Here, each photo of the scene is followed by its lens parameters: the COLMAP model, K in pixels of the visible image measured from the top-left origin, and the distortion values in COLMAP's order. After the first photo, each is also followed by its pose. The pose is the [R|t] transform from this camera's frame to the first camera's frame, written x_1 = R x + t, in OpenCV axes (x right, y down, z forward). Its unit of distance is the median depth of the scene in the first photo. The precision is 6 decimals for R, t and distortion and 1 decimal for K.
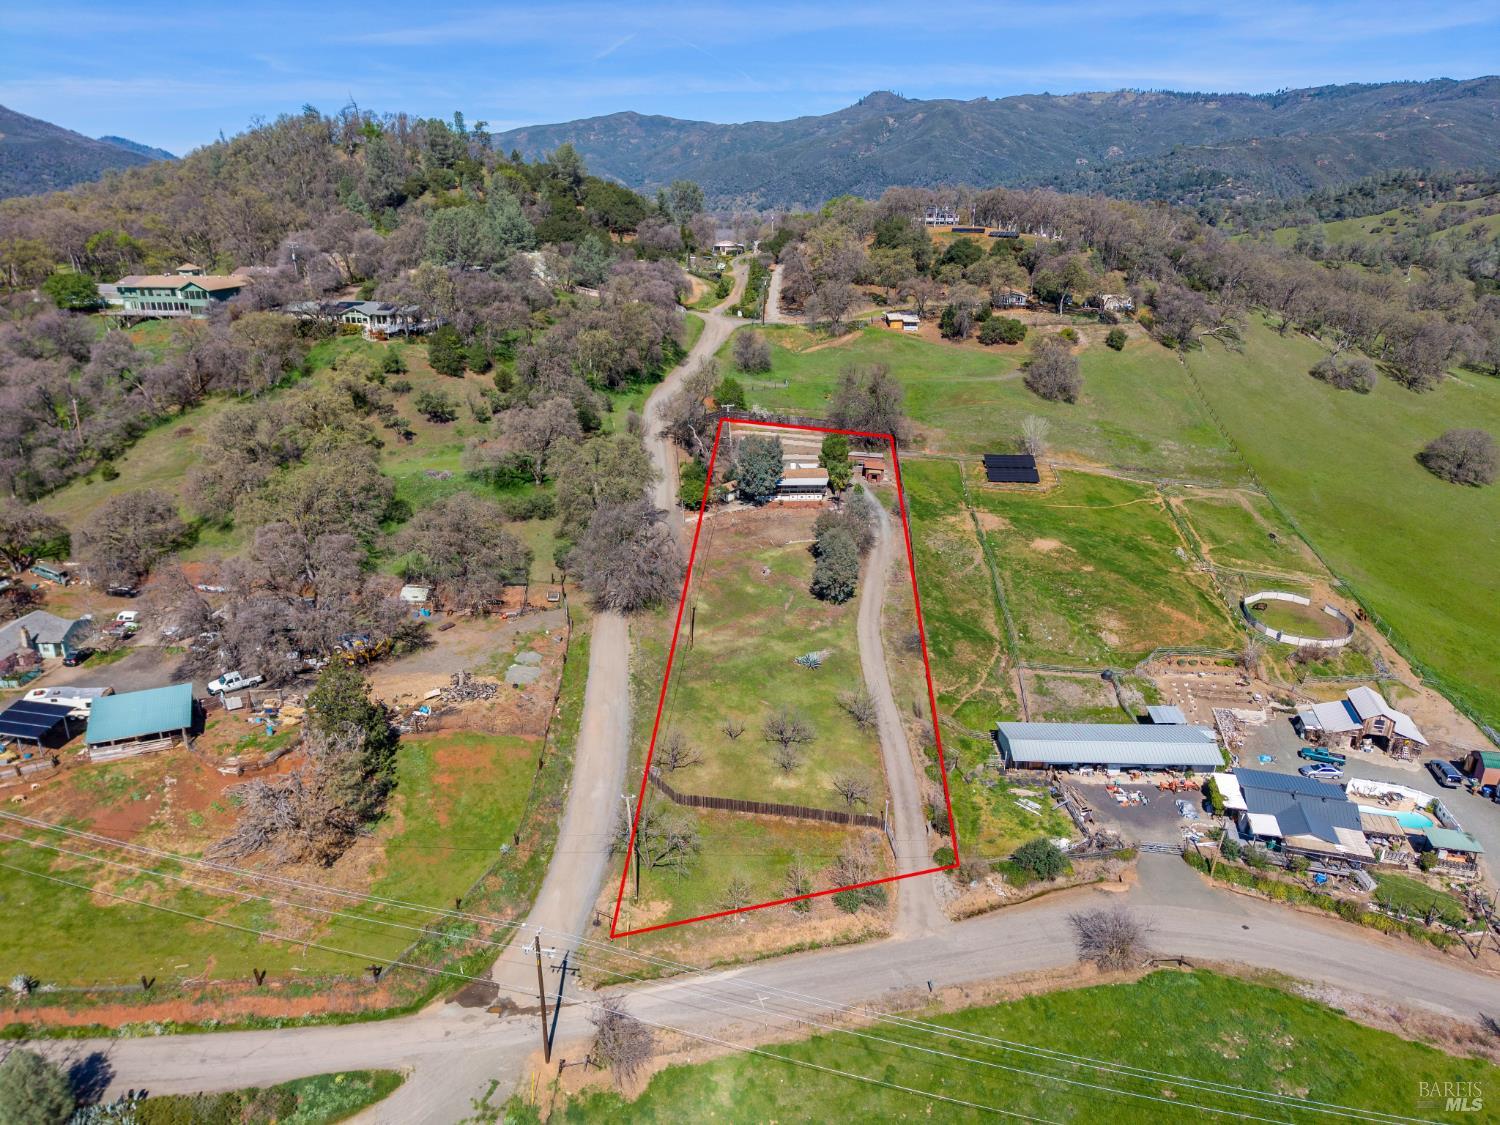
lens RADIAL K [[1039.4, 0, 760.1], [0, 1039.4, 567.7], [0, 0, 1]] dist [0.066319, -0.096340]
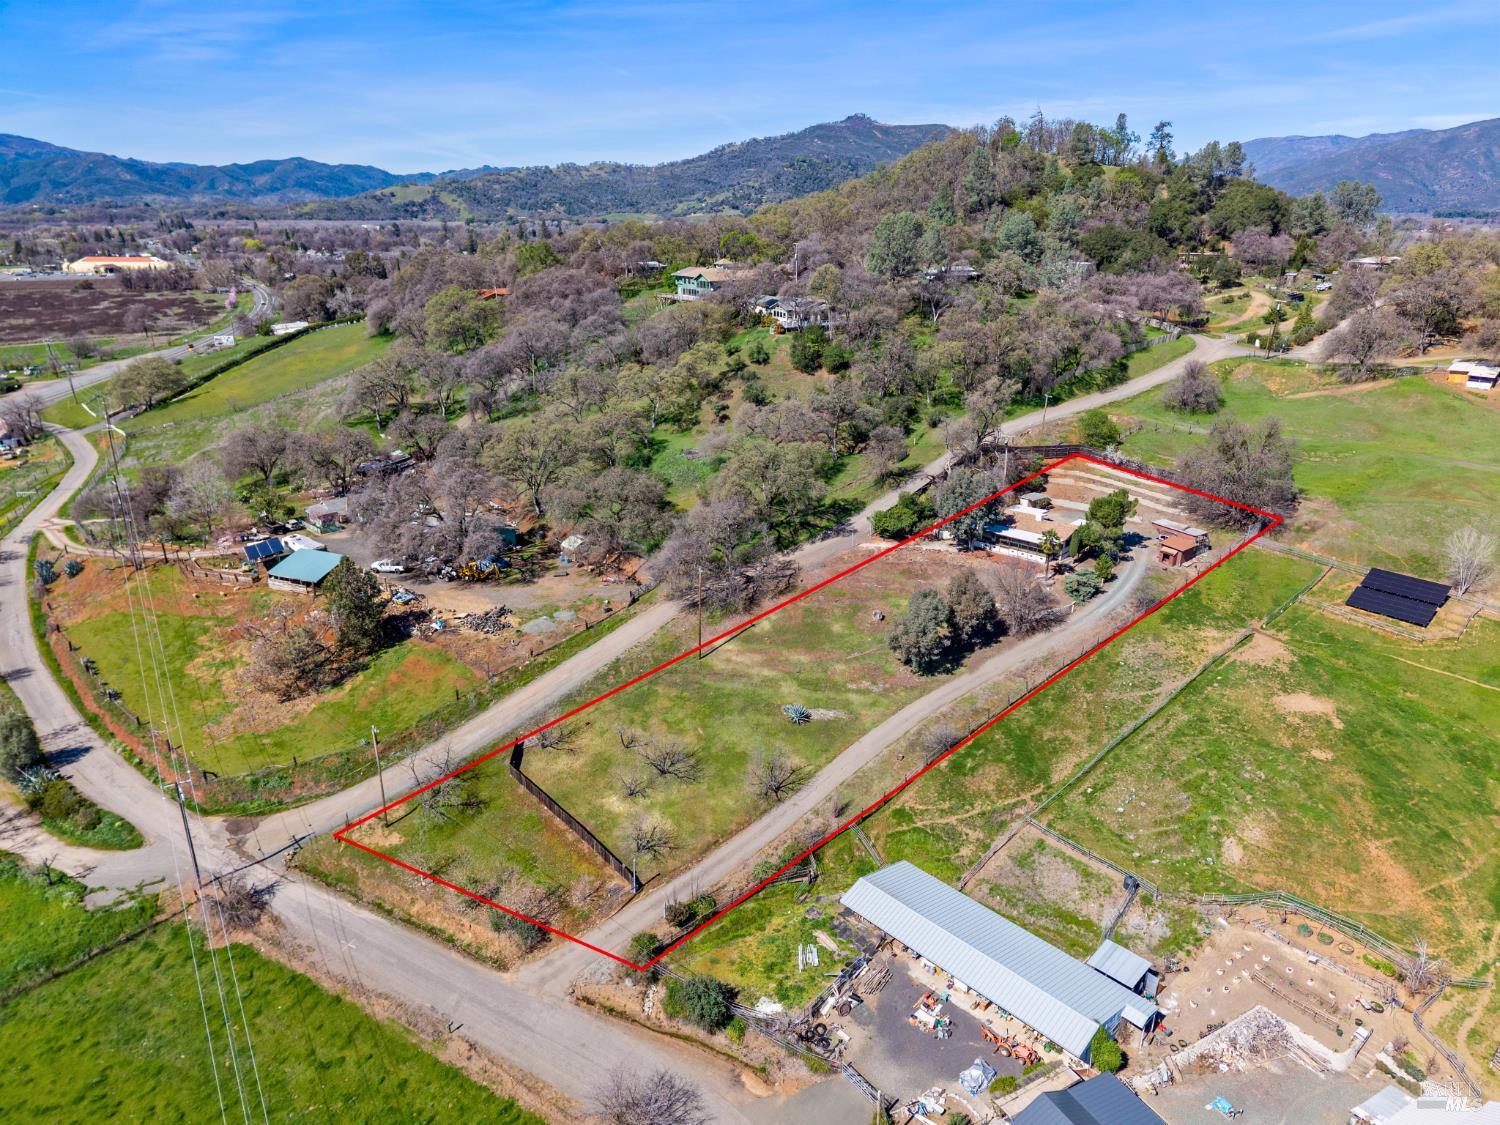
lens RADIAL K [[1017.9, 0, 735.1], [0, 1017.9, 568.3], [0, 0, 1]] dist [0.033094, -0.036595]
pose [[0.679079, 0.247070, -0.691236, 0.626037], [-0.244466, 0.964021, 0.104406, -0.118239], [0.692162, 0.098083, 0.715047, 0.331931]]
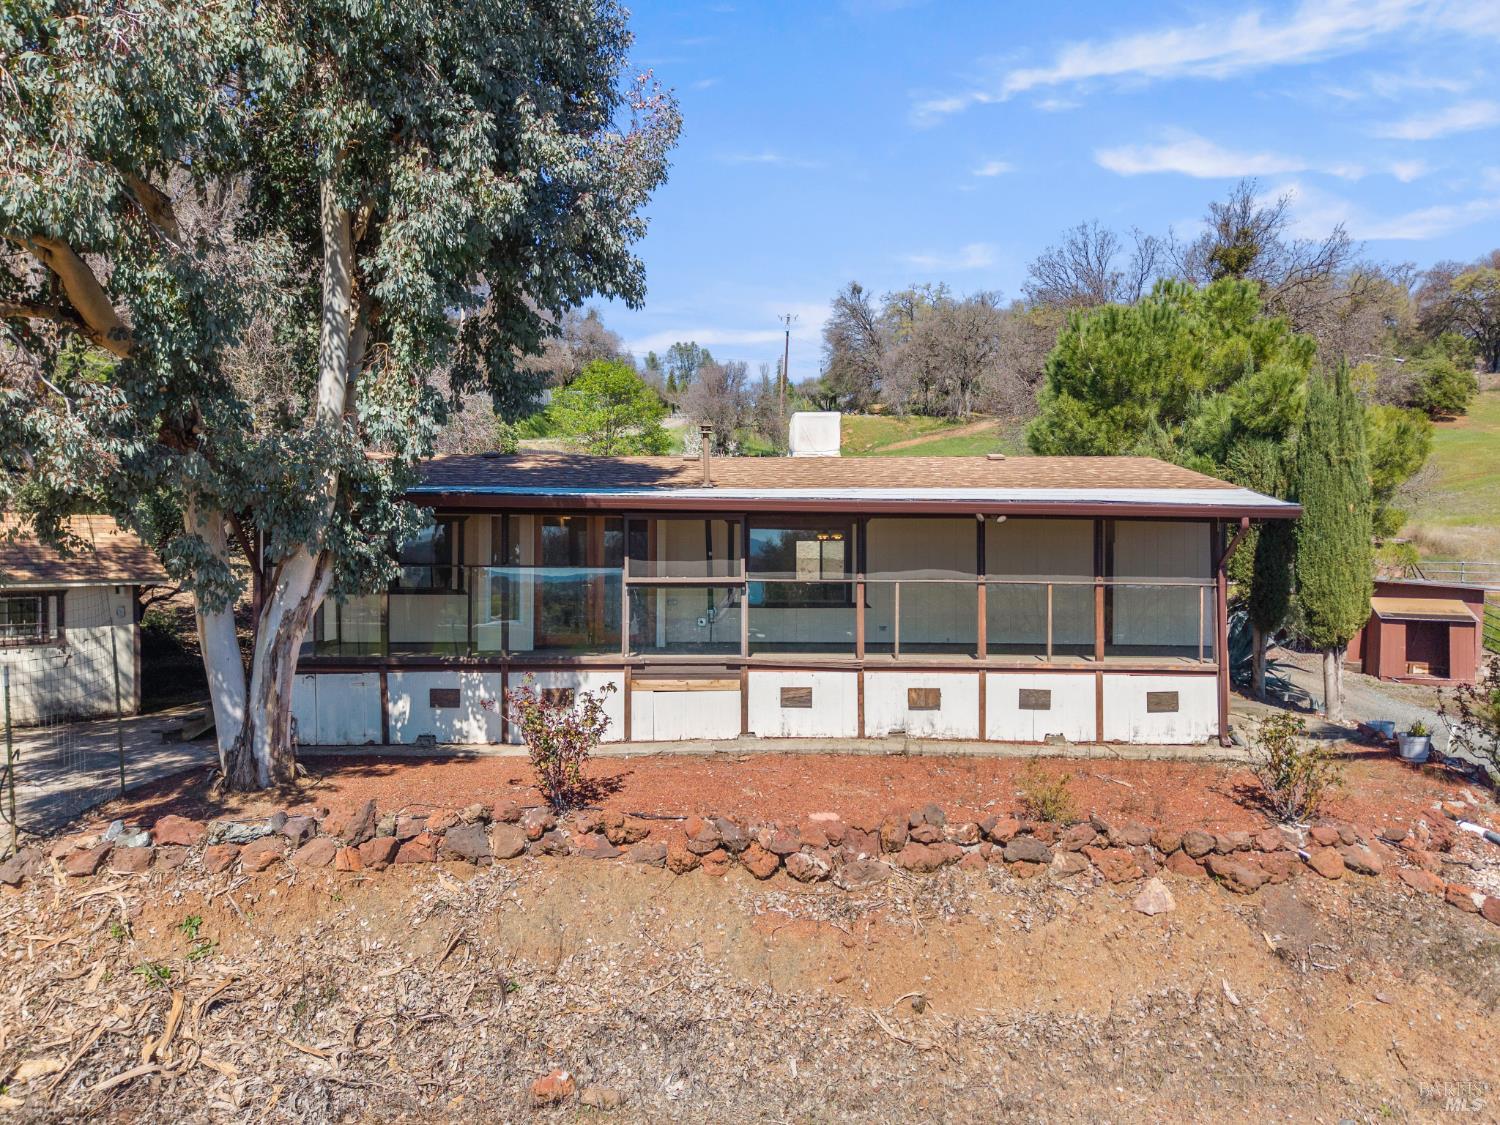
lens RADIAL K [[1017.9, 0, 735.1], [0, 1017.9, 568.3], [0, 0, 1]] dist [0.033094, -0.036595]
pose [[0.996789, -0.004807, -0.079930, 0.045319], [-0.021516, 0.945411, -0.325168, -0.073778], [0.077130, 0.325844, 0.942272, 1.272304]]
